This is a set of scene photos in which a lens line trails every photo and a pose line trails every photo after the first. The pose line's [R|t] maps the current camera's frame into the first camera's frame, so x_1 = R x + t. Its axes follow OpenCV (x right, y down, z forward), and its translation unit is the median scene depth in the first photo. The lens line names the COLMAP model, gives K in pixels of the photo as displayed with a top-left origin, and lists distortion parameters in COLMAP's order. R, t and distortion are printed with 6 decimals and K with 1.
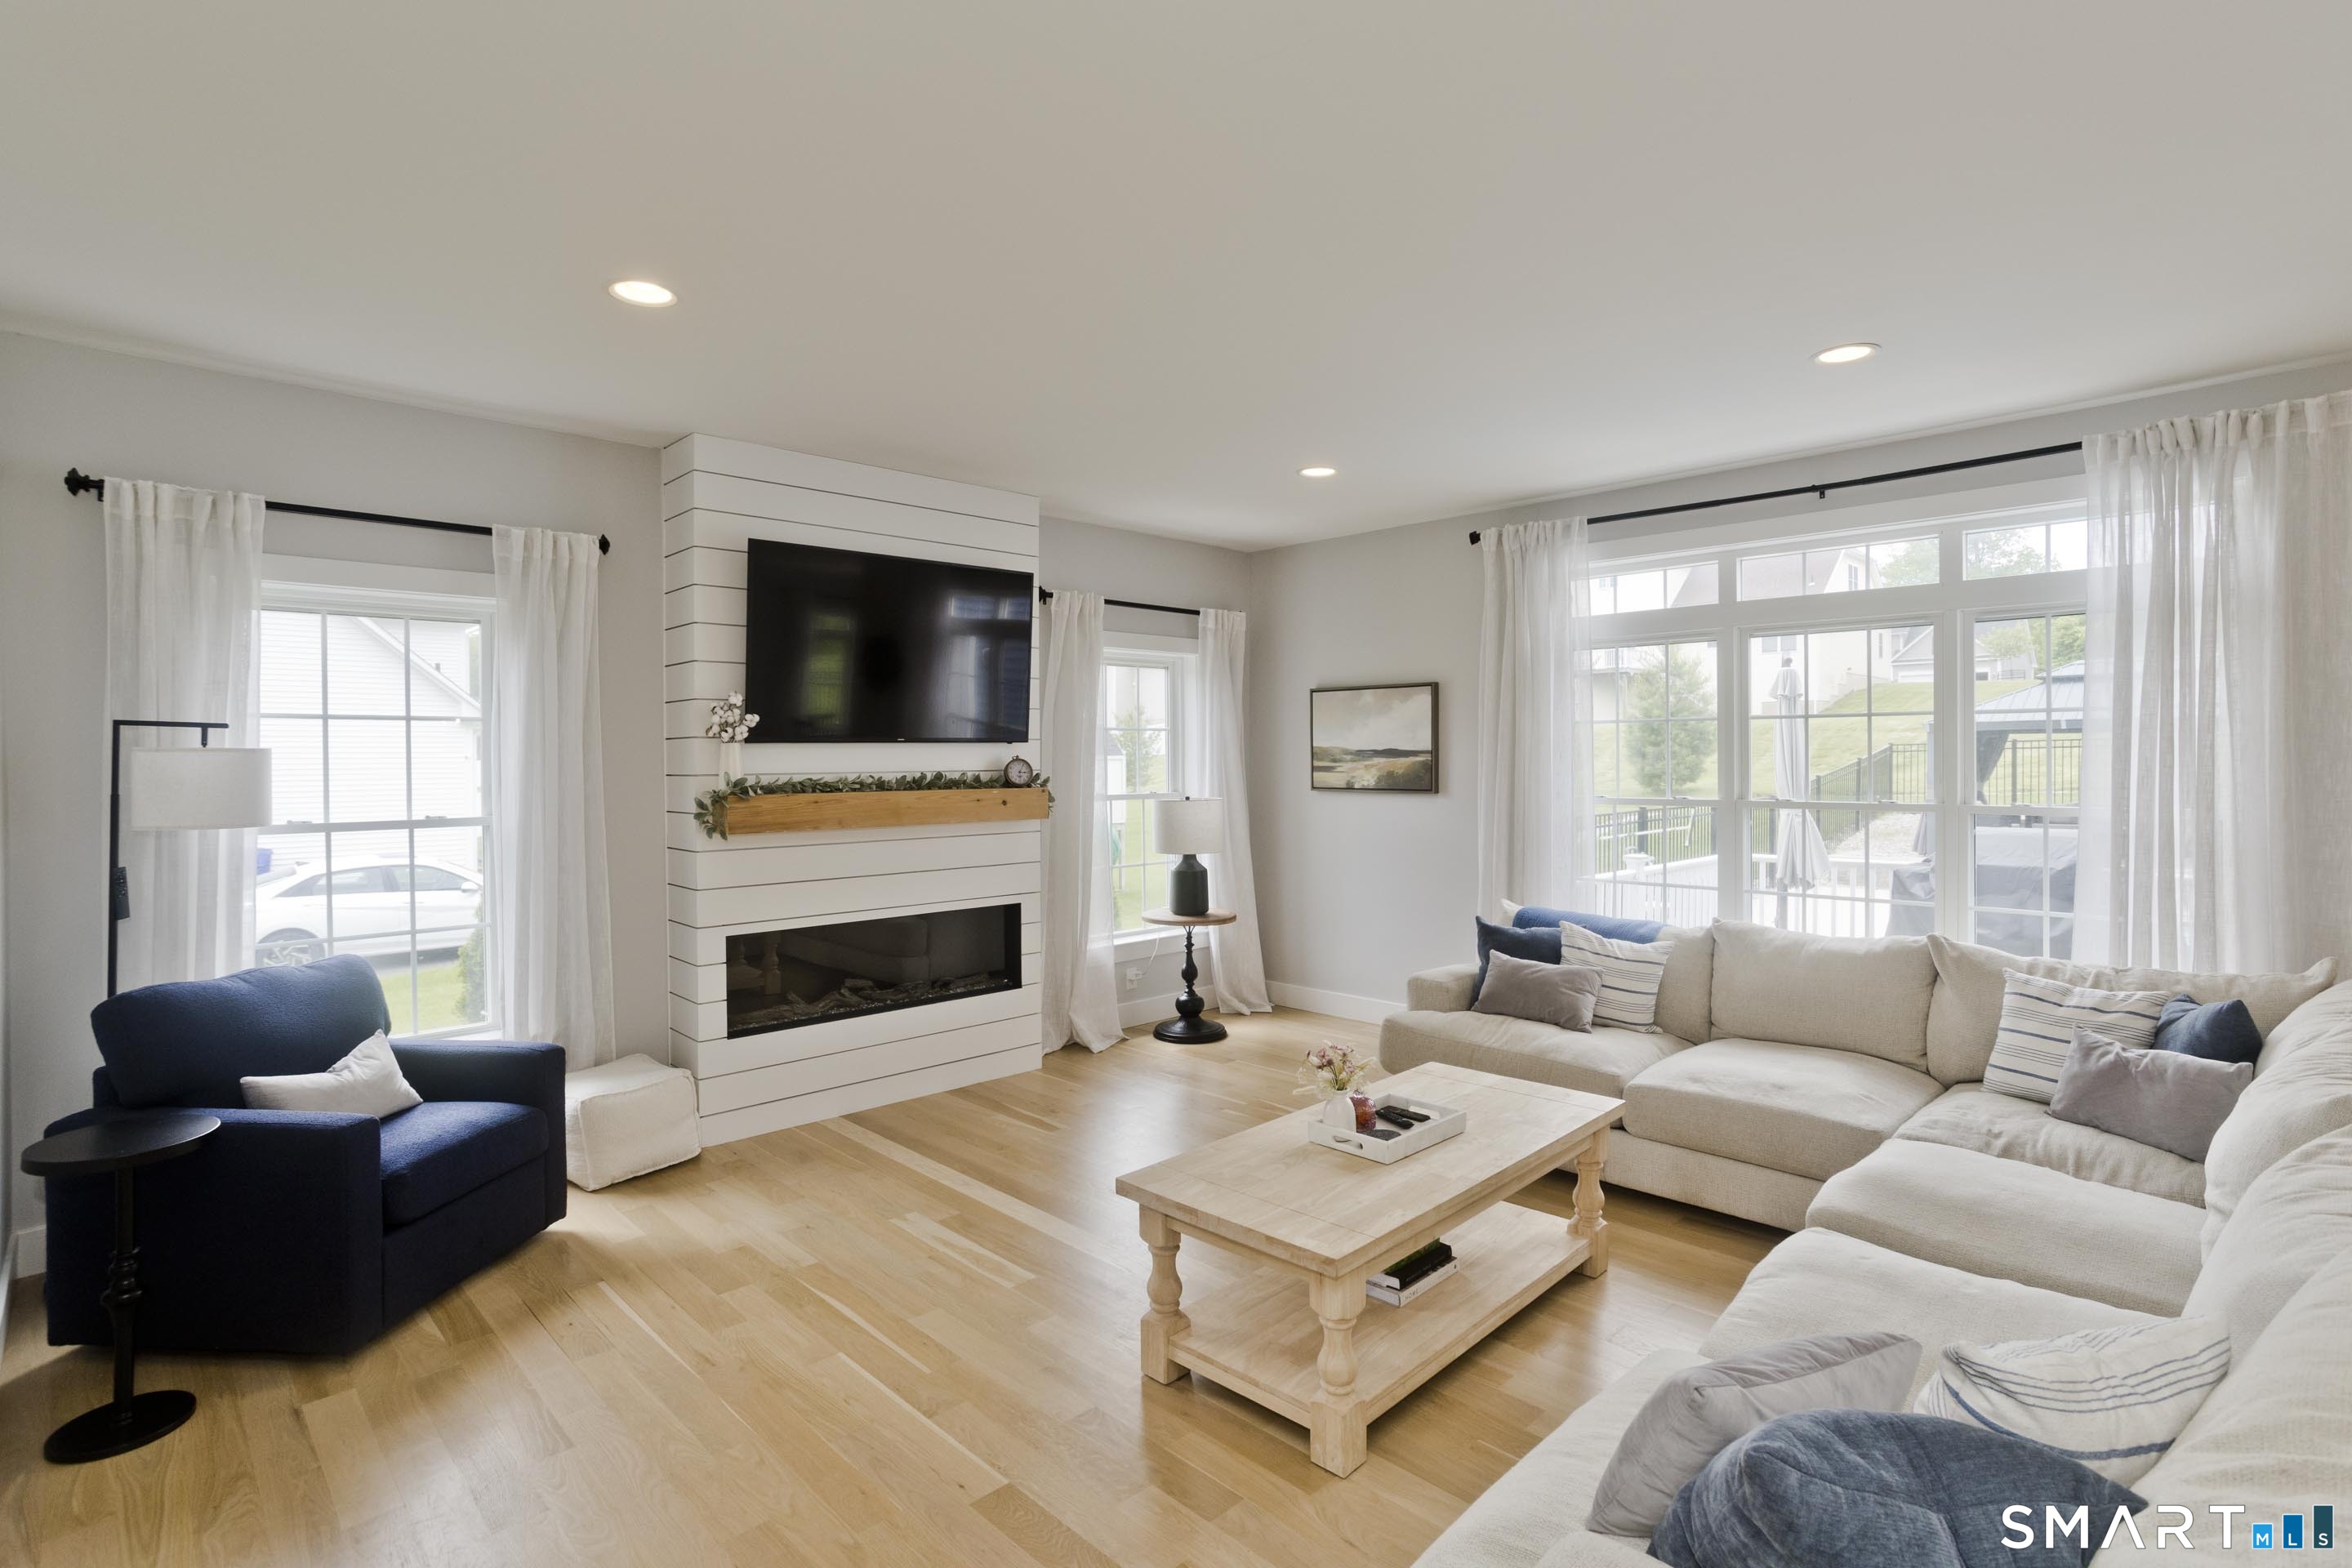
lens RADIAL K [[1115.7, 0, 1176.0], [0, 1115.7, 784.0], [0, 0, 1]] dist [-0.087633, 0.077695]
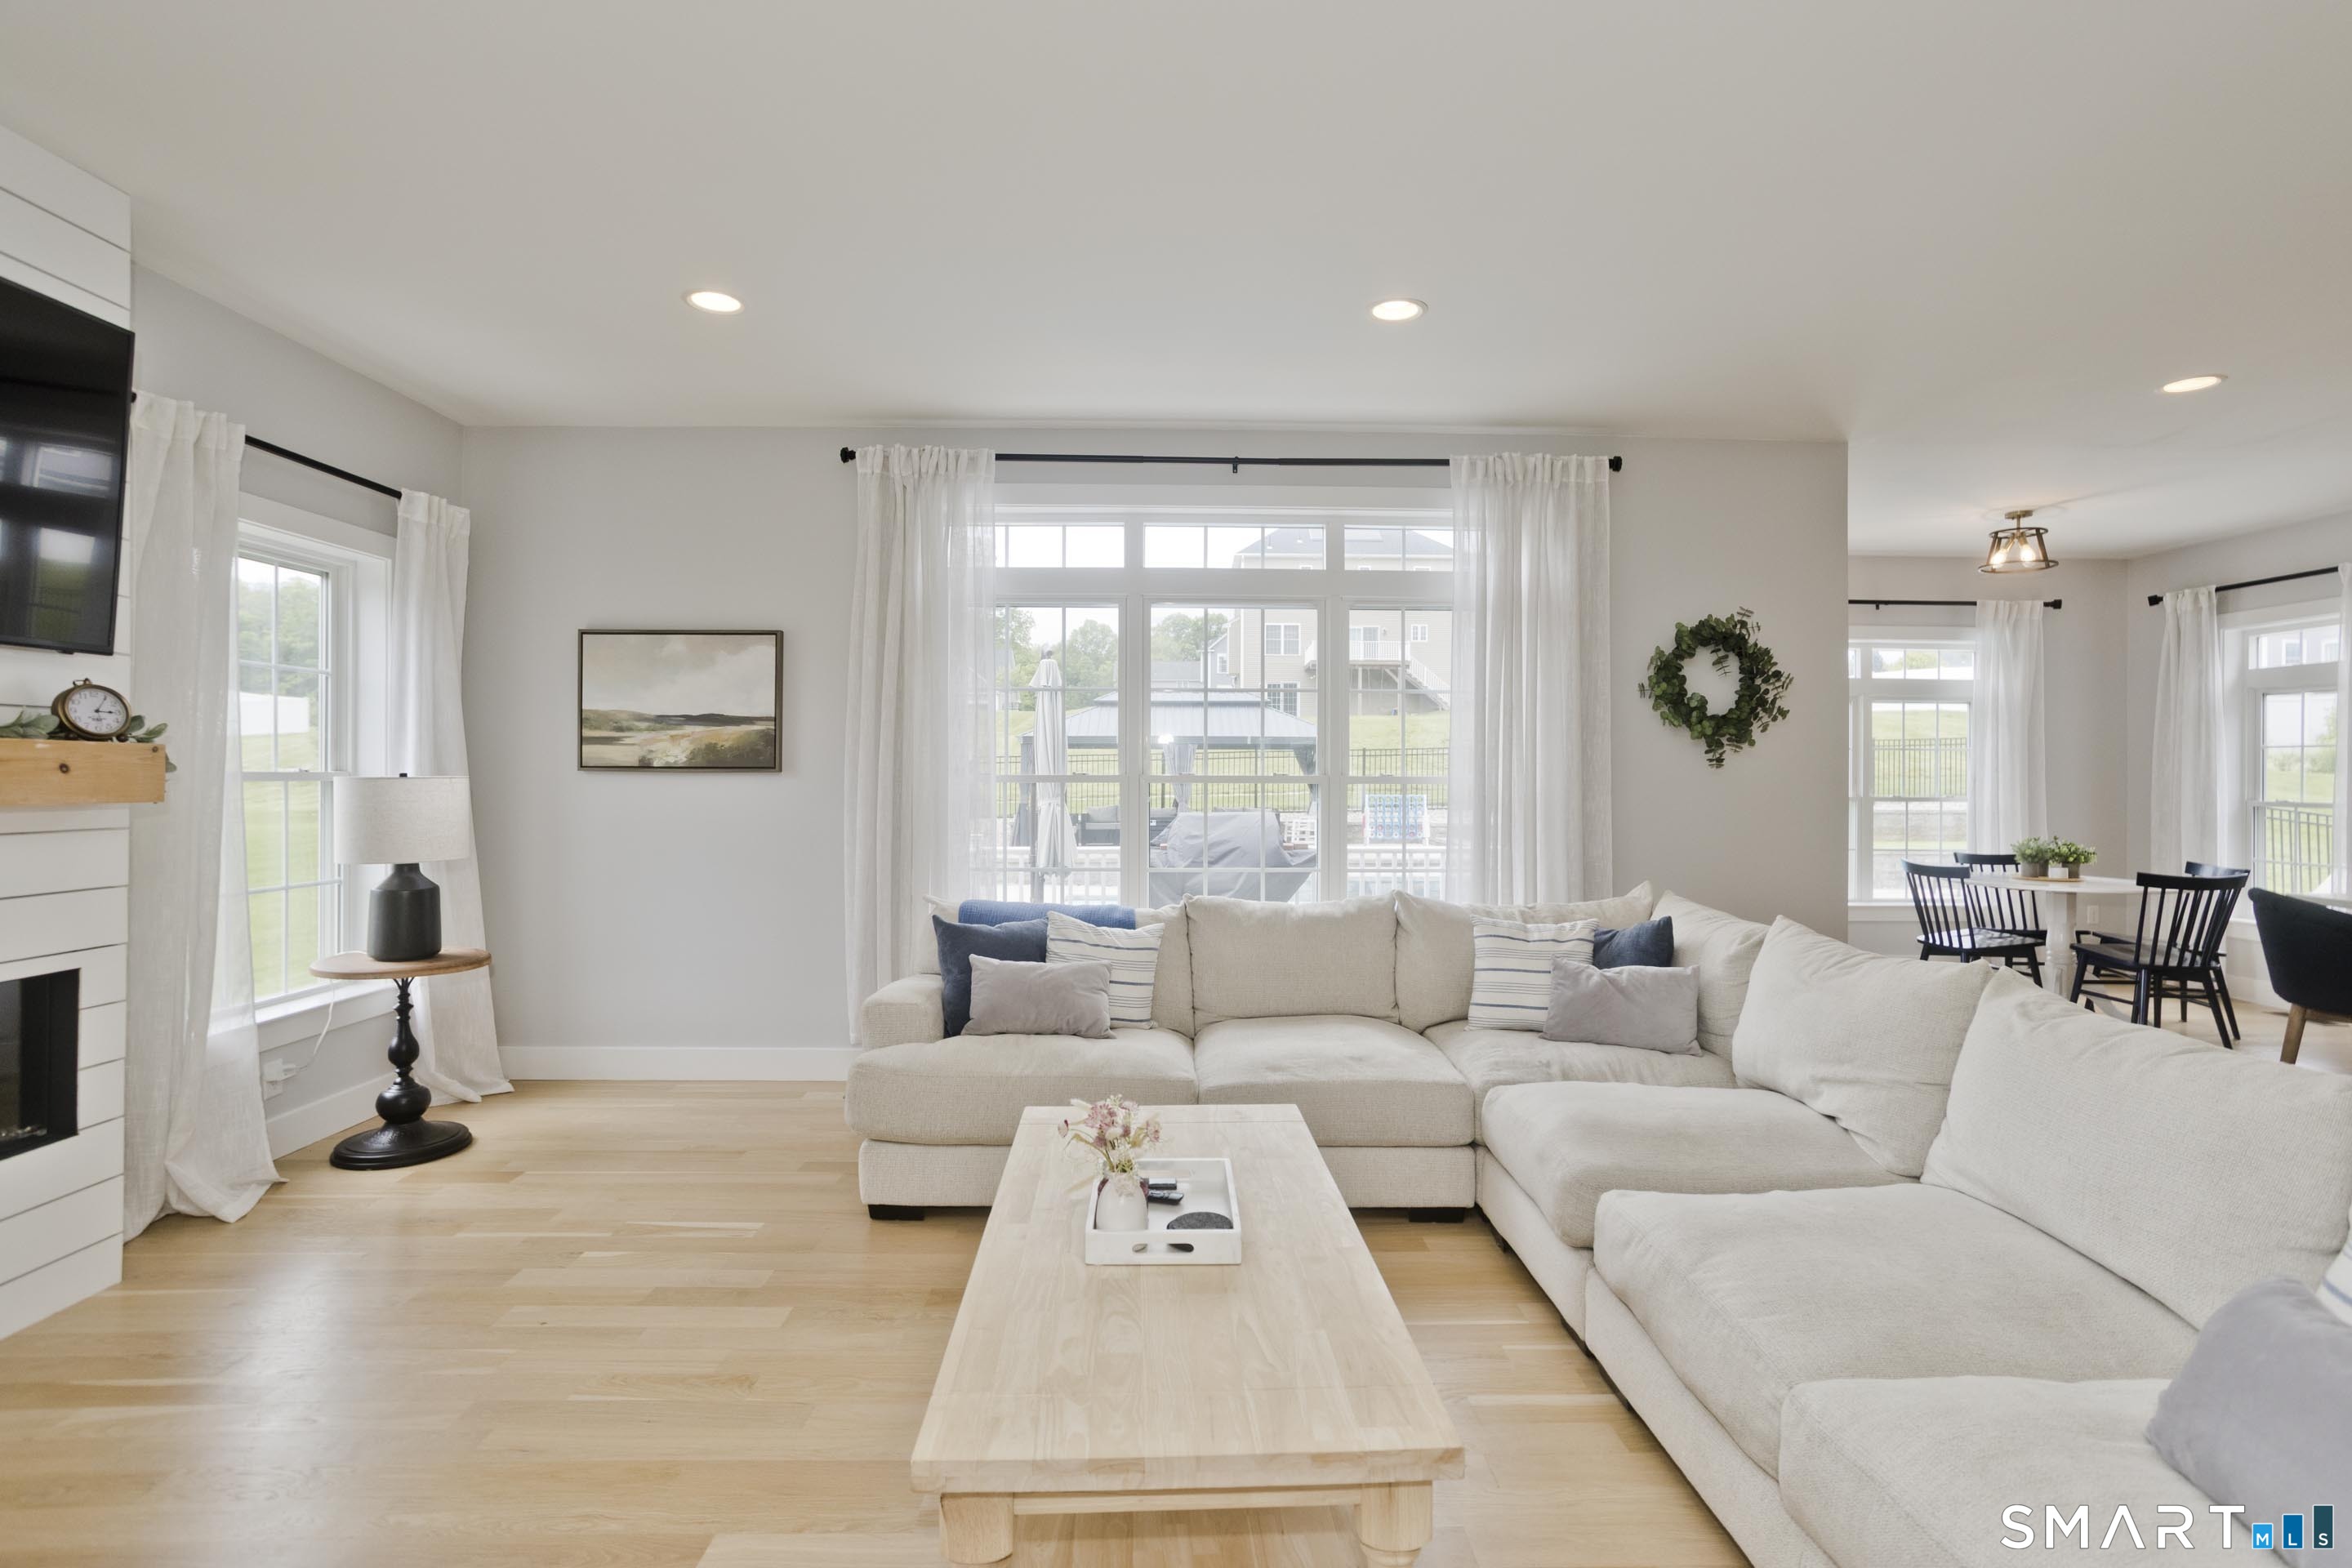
lens RADIAL K [[1117.7, 0, 1167.3], [0, 1117.7, 776.0], [0, 0, 1]] dist [-0.039072, 0.022204]
pose [[0.688600, 0.009817, 0.725075, -0.155644], [0.007347, 0.999763, -0.020514, 0.031022], [-0.725104, 0.019453, 0.688364, 0.270284]]
